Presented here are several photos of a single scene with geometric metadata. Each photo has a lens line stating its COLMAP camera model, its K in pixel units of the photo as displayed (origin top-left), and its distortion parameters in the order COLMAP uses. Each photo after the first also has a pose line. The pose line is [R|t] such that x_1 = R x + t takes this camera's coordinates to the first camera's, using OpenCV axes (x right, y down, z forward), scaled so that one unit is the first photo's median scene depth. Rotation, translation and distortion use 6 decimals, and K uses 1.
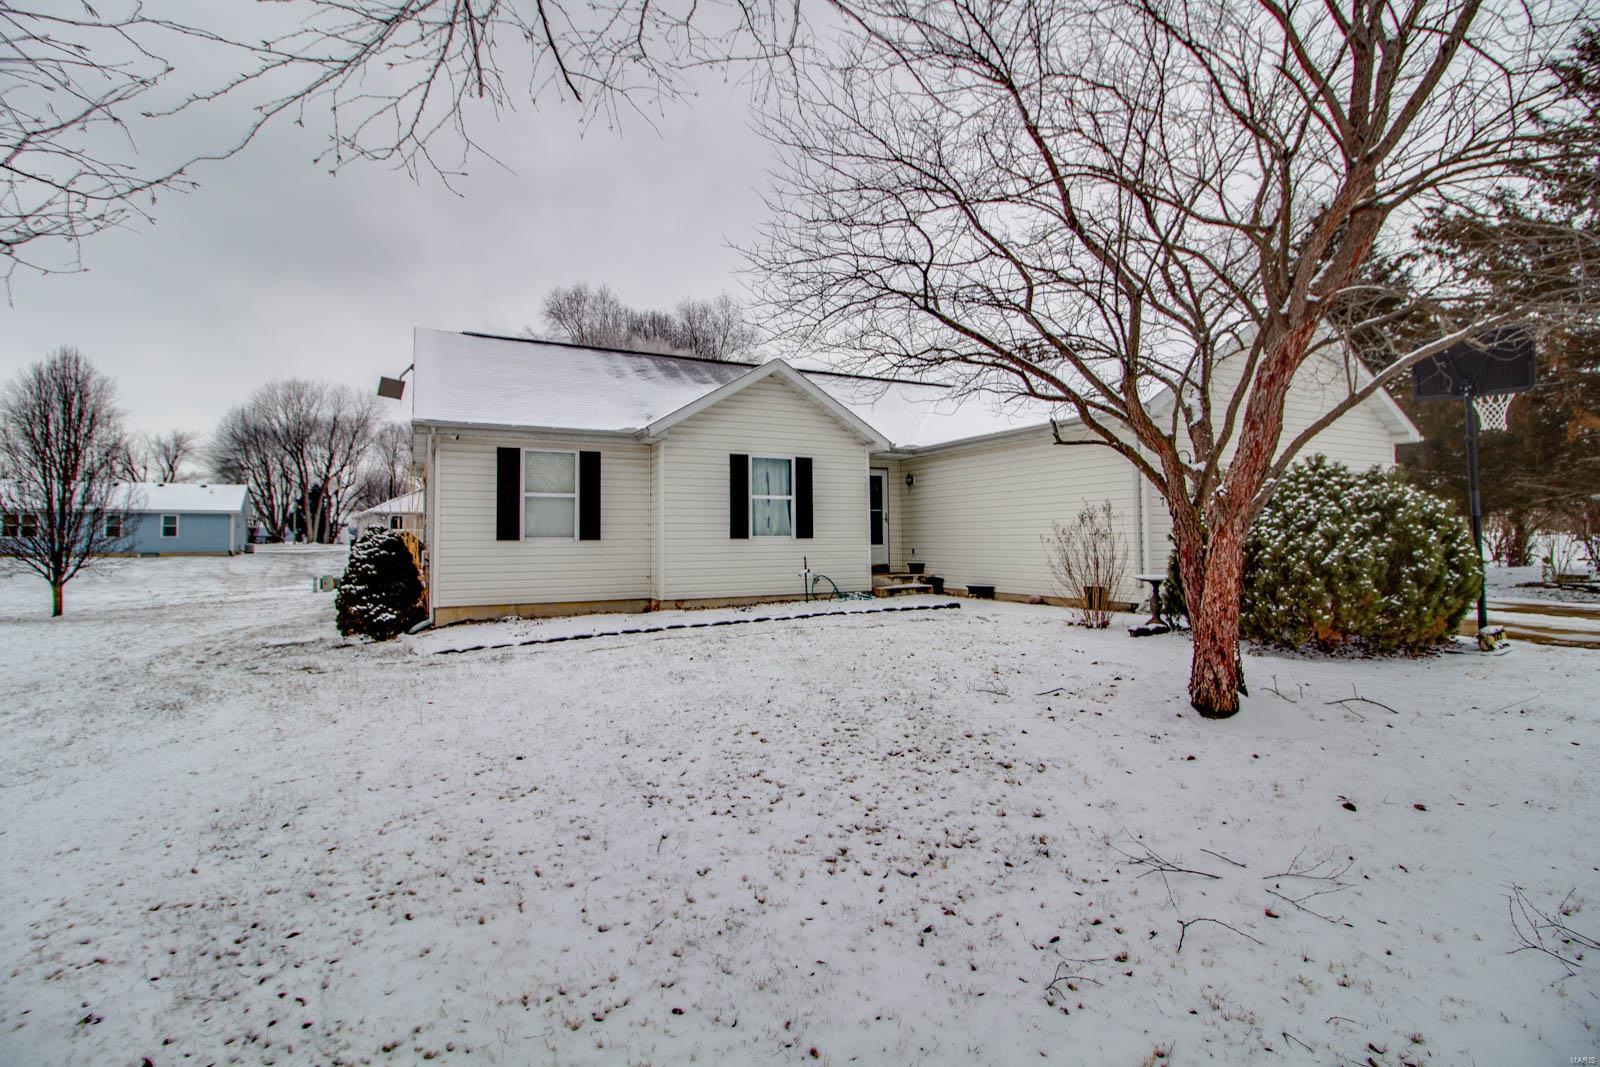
lens RADIAL K [[724.1, 0, 800.0], [0, 724.1, 533.5], [0, 0, 1]] dist [-0.000959, -0.000073]
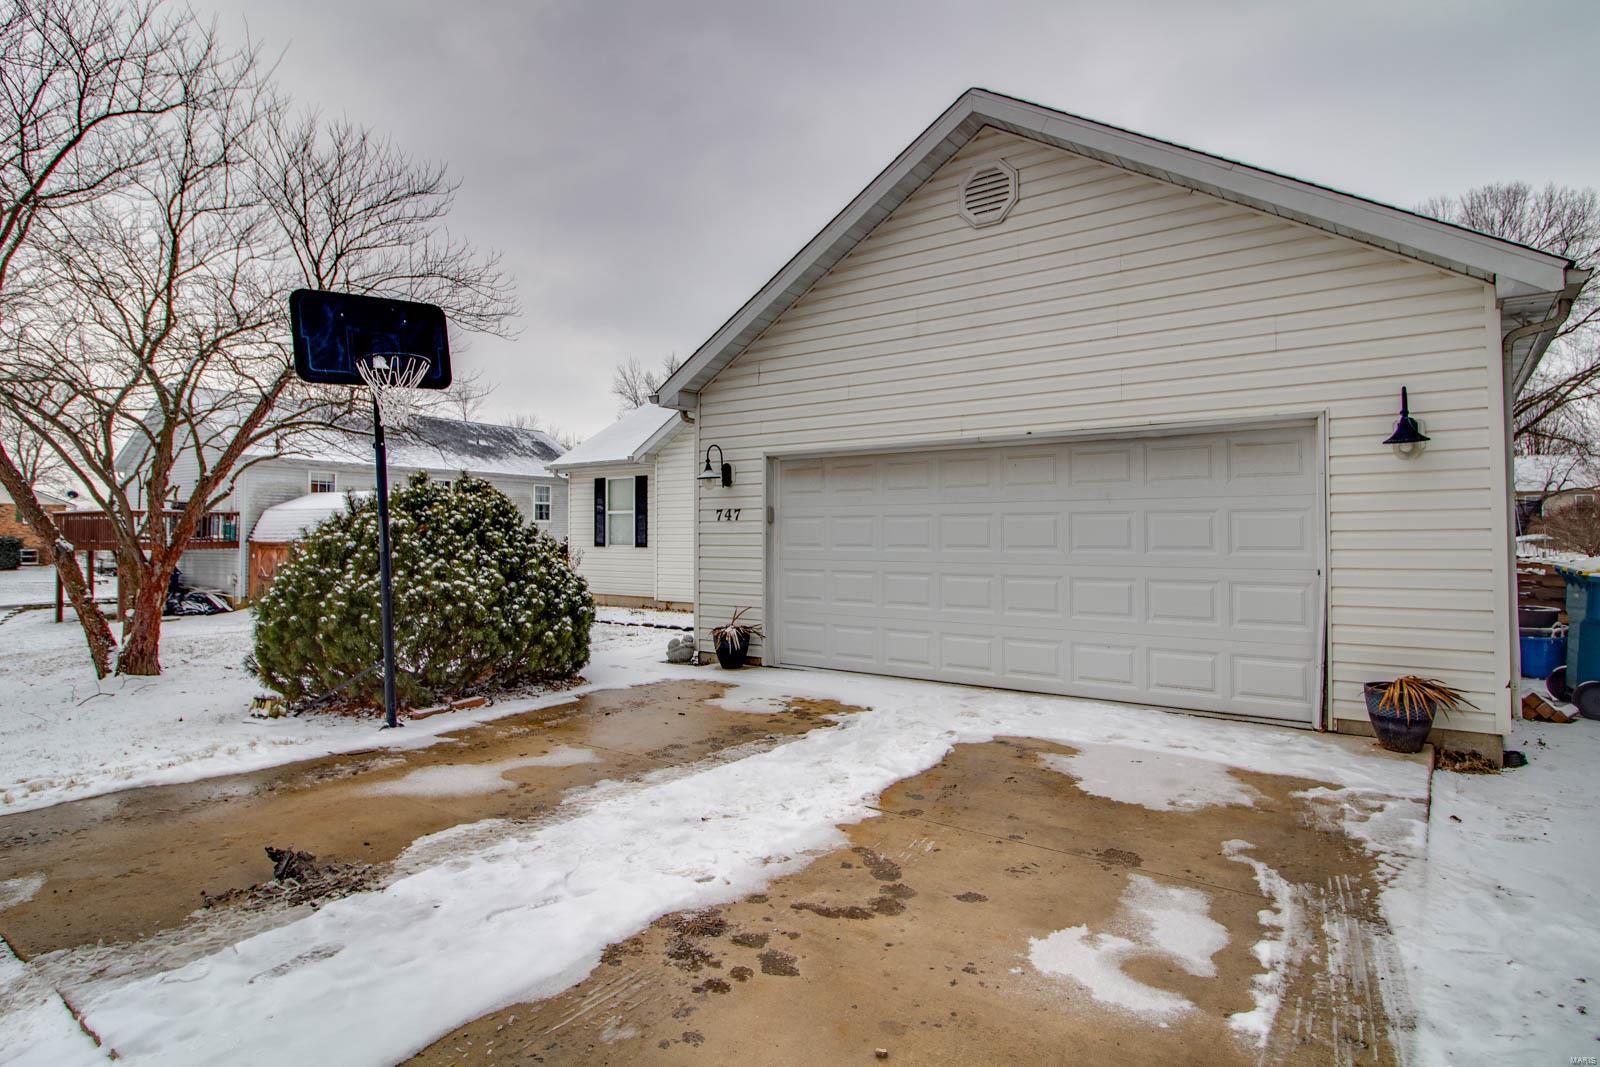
lens RADIAL K [[883.2, 0, 800.0], [0, 883.2, 533.5], [0, 0, 1]] dist [-0.001195, -0.000527]
pose [[0.446374, 0.004900, -0.894833, 1.112659], [0.003704, 0.999966, 0.007323, -0.024139], [0.894839, -0.006583, 0.446341, 0.546205]]
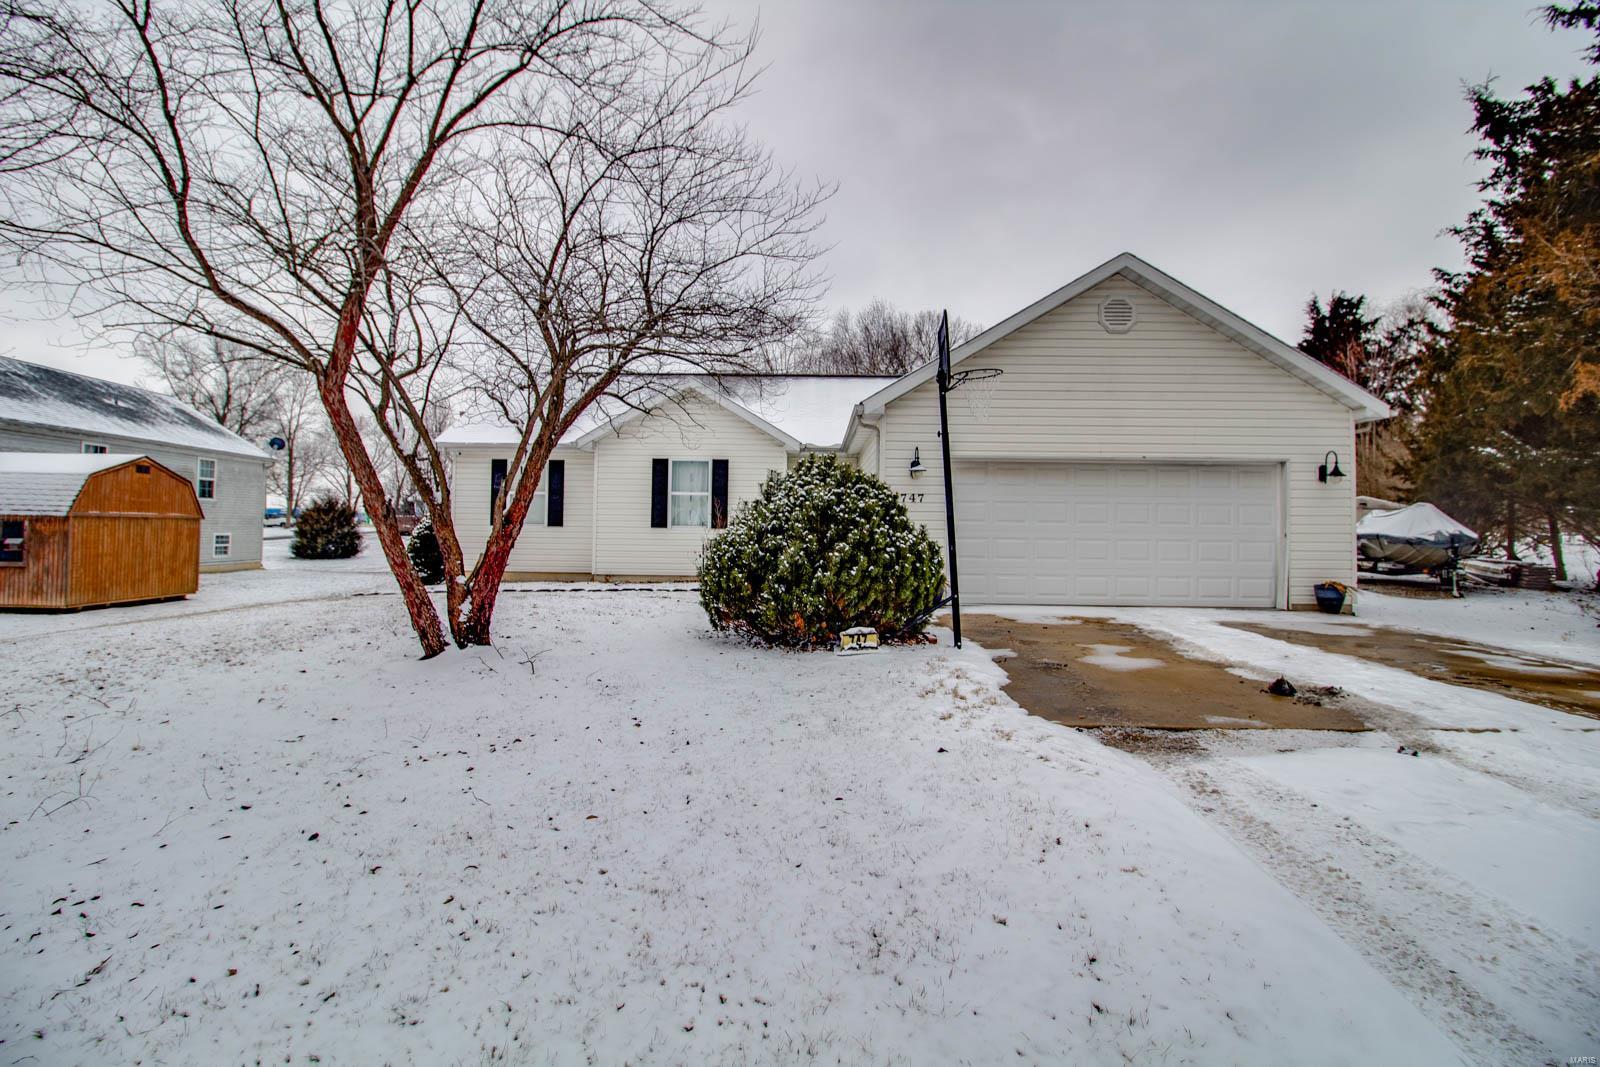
lens RADIAL K [[724.1, 0, 800.0], [0, 724.1, 533.5], [0, 0, 1]] dist [-0.000959, -0.000073]
pose [[0.889949, 0.020011, -0.455621, 0.686904], [-0.015654, 0.999789, 0.013334, -0.002478], [0.455792, -0.004735, 0.890074, 0.015368]]
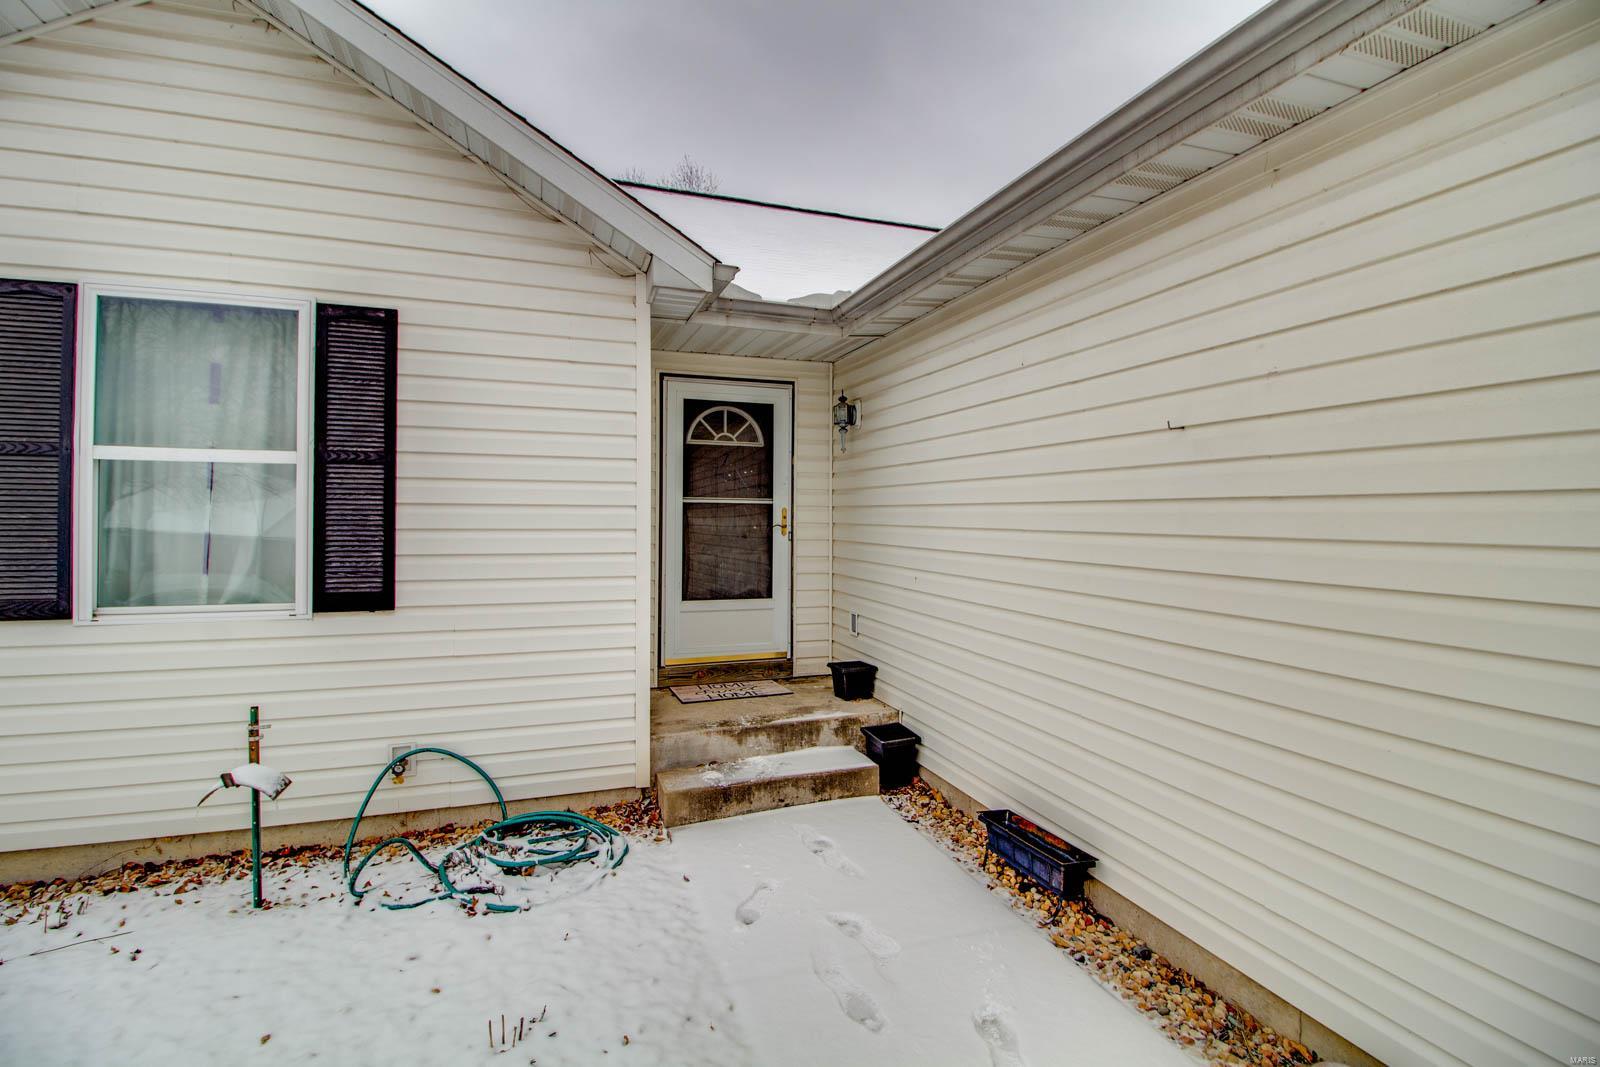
lens RADIAL K [[724.1, 0, 800.0], [0, 724.1, 533.5], [0, 0, 1]] dist [-0.000959, -0.000073]
pose [[0.992213, 0.009154, -0.124214, 0.206547], [-0.005833, 0.999616, 0.027073, -0.031371], [0.124414, -0.026137, 0.991886, 0.789655]]
